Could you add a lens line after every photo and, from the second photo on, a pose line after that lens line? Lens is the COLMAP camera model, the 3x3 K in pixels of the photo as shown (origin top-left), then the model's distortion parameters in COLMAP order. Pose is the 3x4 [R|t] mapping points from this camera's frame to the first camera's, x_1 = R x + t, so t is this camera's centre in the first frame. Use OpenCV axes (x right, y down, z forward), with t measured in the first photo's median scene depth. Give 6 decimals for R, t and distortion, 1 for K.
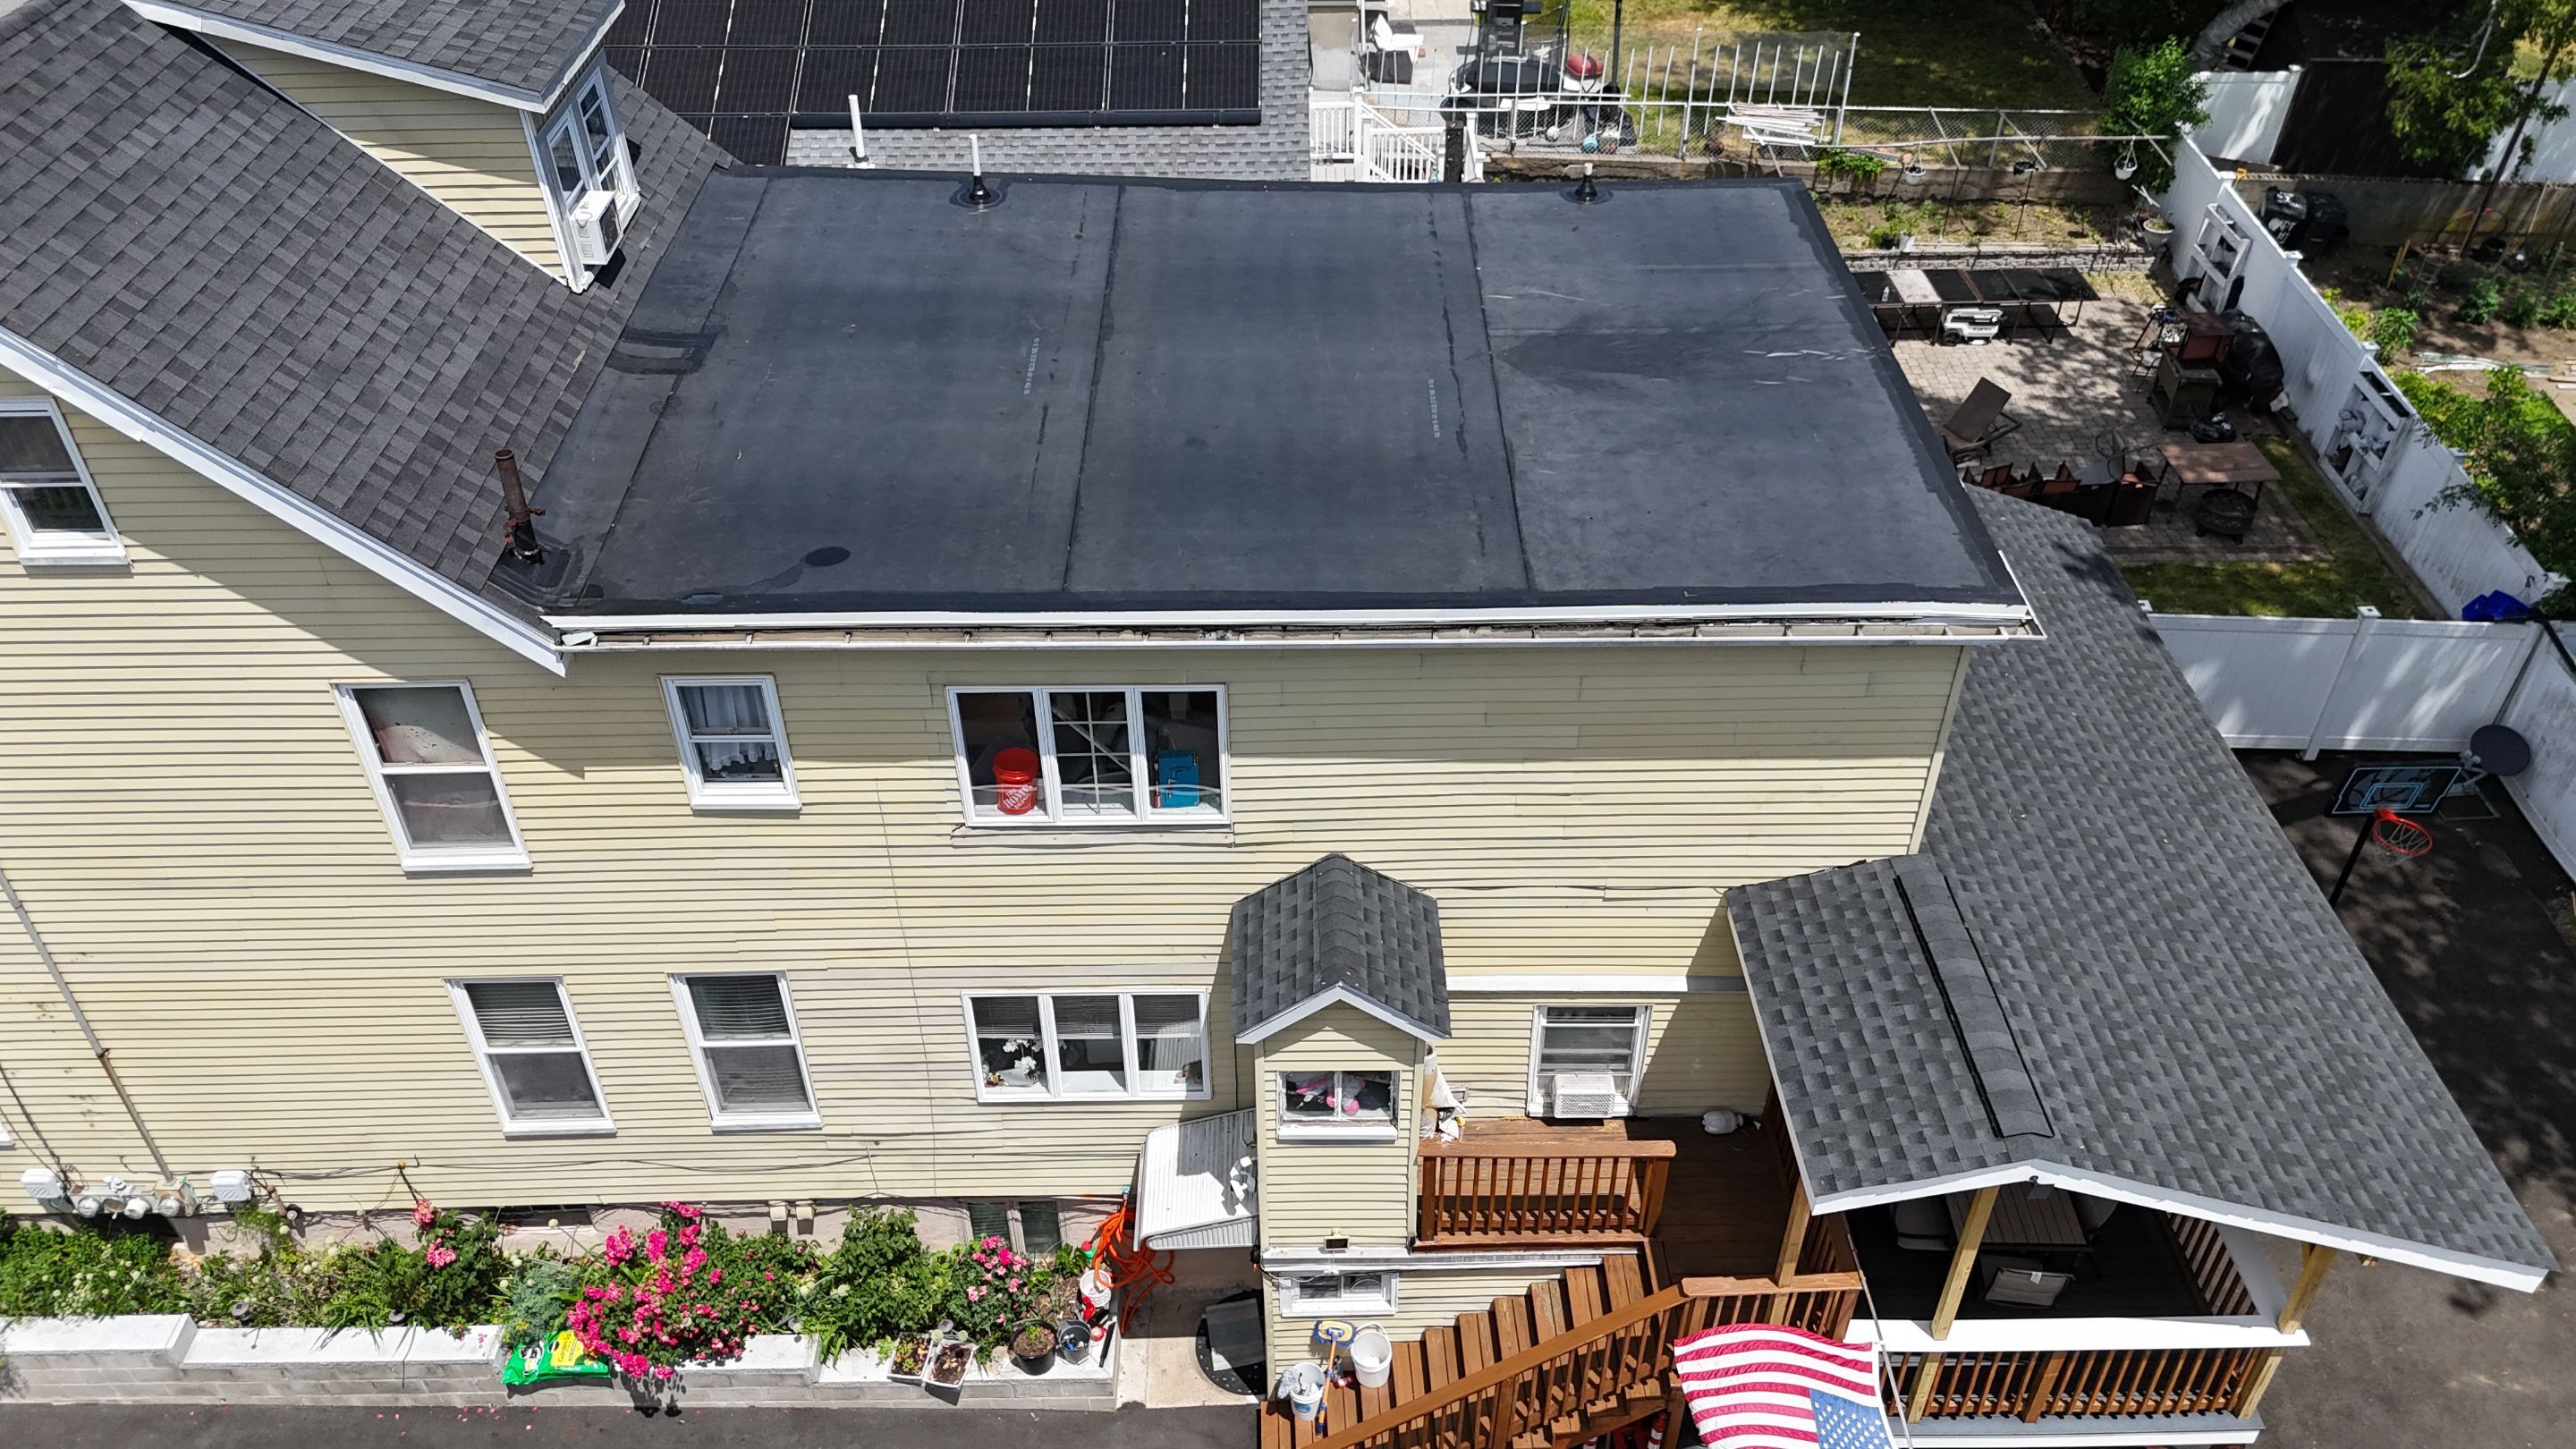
lens RADIAL K [[1904.8, 0, 1296.0], [0, 1904.8, 725.9], [0, 0, 1]] dist [0.048514, -0.038701]
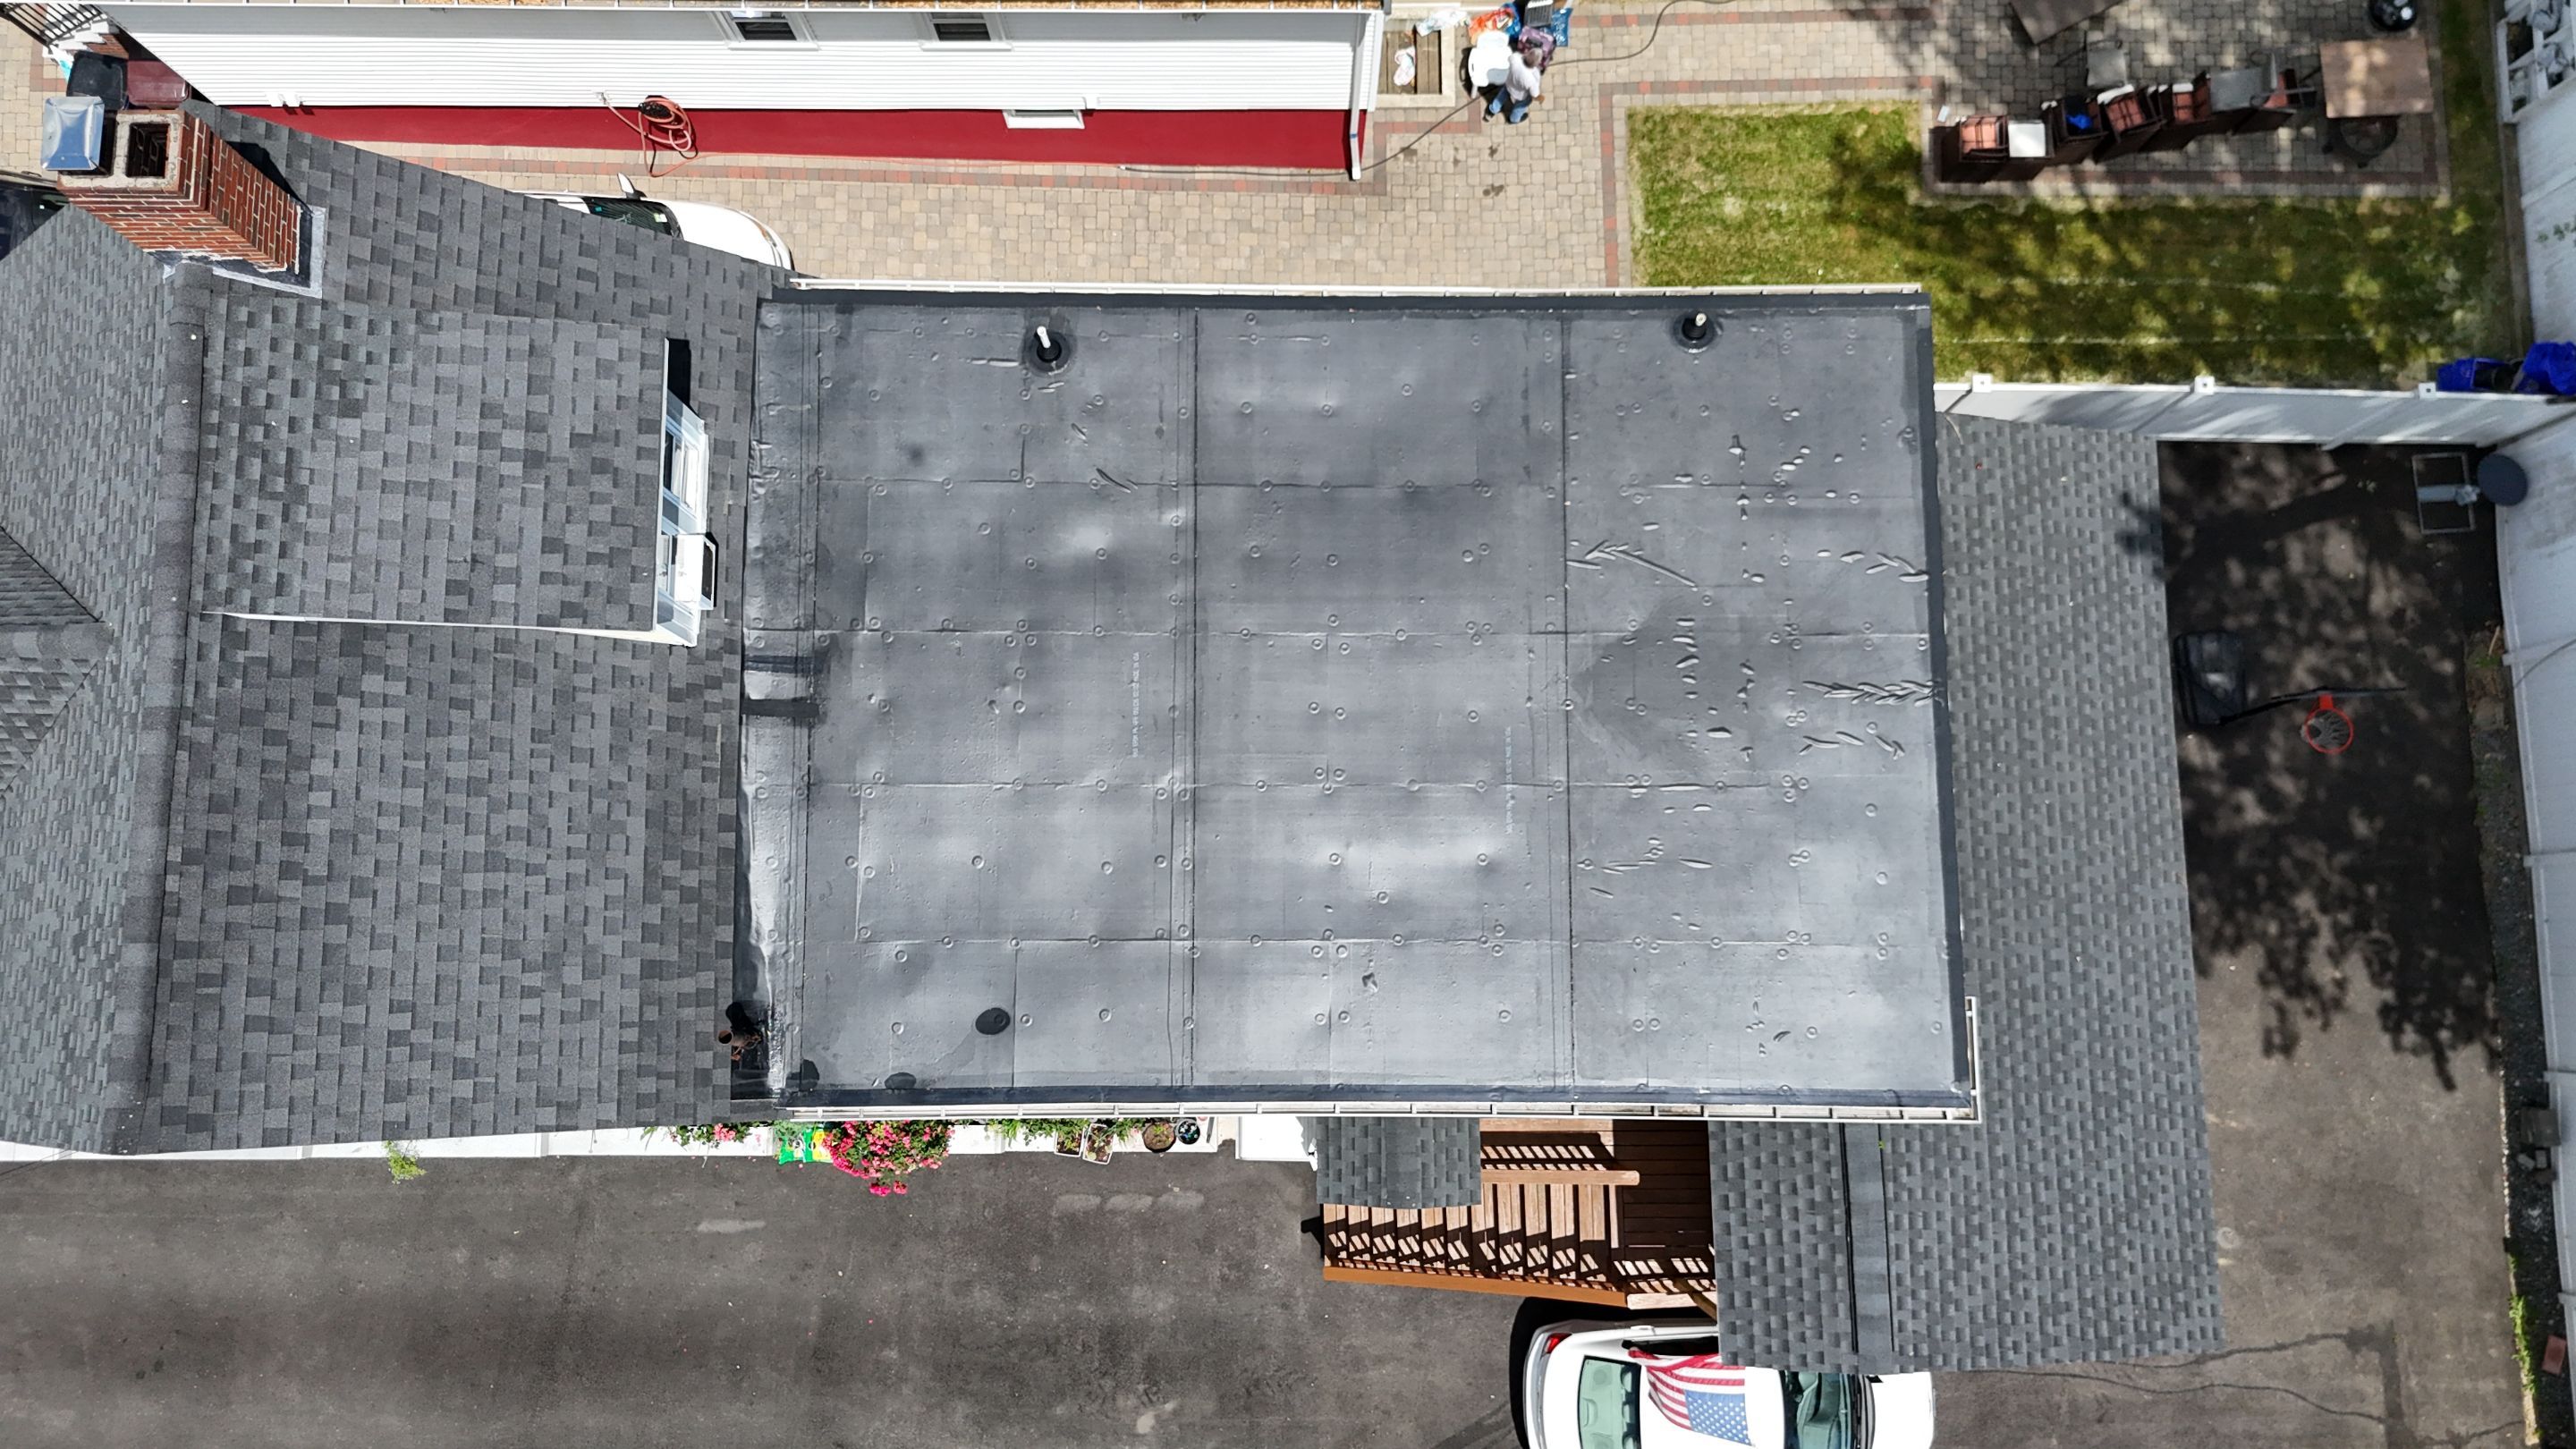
lens RADIAL K [[1904.8, 0, 1288.2], [0, 1904.8, 732.6], [0, 0, 1]] dist [0.048514, -0.038701]
pose [[0.999945, 0.008770, 0.005684, -0.065229], [-0.010284, 0.728972, 0.684466, -0.991299], [0.001859, -0.684487, 0.729023, 0.236117]]
